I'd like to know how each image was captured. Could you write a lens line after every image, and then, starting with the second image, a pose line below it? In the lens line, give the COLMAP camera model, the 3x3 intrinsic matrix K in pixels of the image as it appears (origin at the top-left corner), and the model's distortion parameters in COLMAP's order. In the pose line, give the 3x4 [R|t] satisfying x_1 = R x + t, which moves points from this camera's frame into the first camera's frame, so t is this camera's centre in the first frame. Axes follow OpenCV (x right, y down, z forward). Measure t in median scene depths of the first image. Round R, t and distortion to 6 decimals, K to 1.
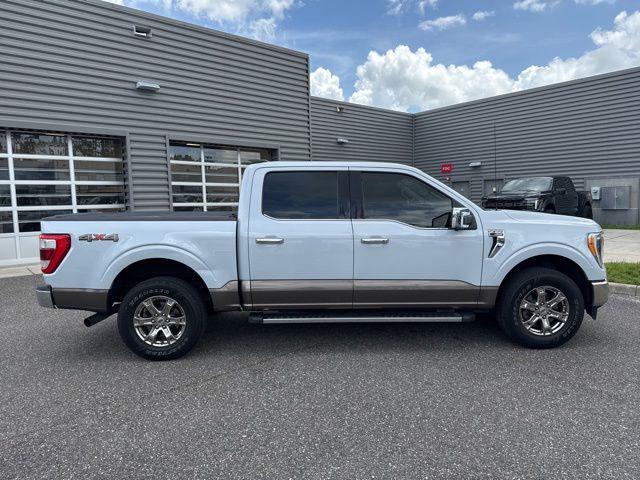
lens RADIAL K [[444.2, 0, 321.8], [0, 444.2, 241.6], [0, 0, 1]] dist [0.063096, -0.074945]
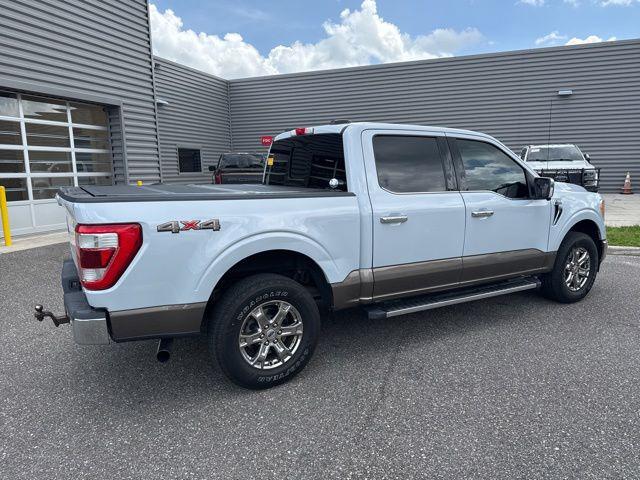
lens RADIAL K [[444.2, 0, 321.8], [0, 444.2, 241.6], [0, 0, 1]] dist [0.063096, -0.074945]
pose [[0.873637, -0.070176, 0.481492, -0.627616], [0.040196, 0.996572, 0.072313, -0.024812], [-0.484916, -0.043821, 0.873462, 0.324200]]
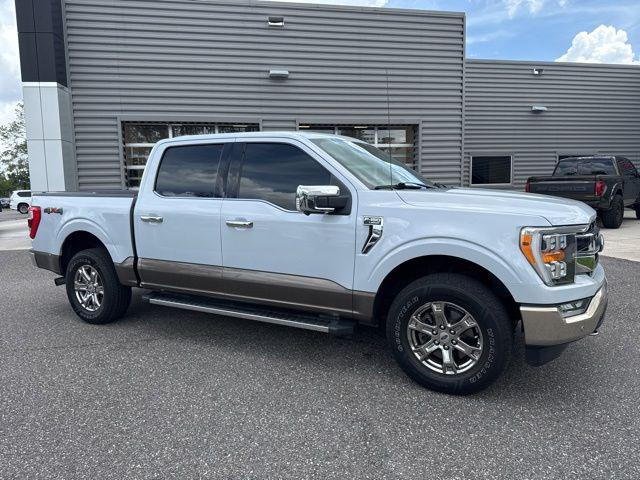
lens RADIAL K [[444.2, 0, 321.8], [0, 444.2, 241.6], [0, 0, 1]] dist [0.063096, -0.074945]
pose [[0.864013, 0.063735, -0.499419, 0.674257], [-0.044634, 0.997746, 0.050112, -0.017195], [0.501487, -0.021007, 0.864910, 0.330337]]
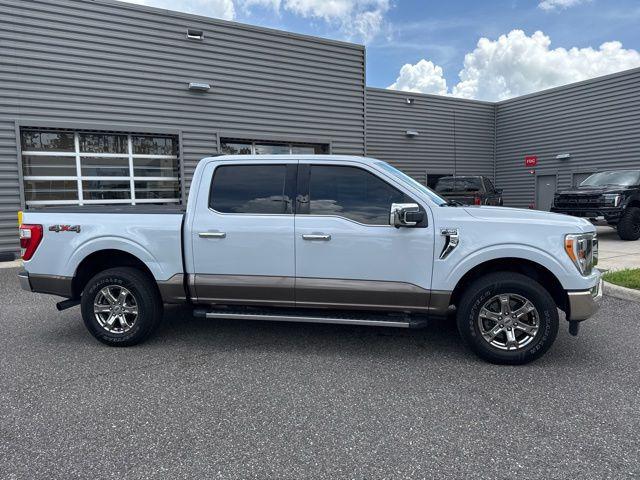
lens RADIAL K [[444.2, 0, 321.8], [0, 444.2, 241.6], [0, 0, 1]] dist [0.063096, -0.074945]
pose [[0.977757, 0.024794, -0.208269, 0.322889], [-0.022687, 0.999664, 0.012499, -0.004636], [0.208509, -0.007496, 0.977992, 0.072439]]
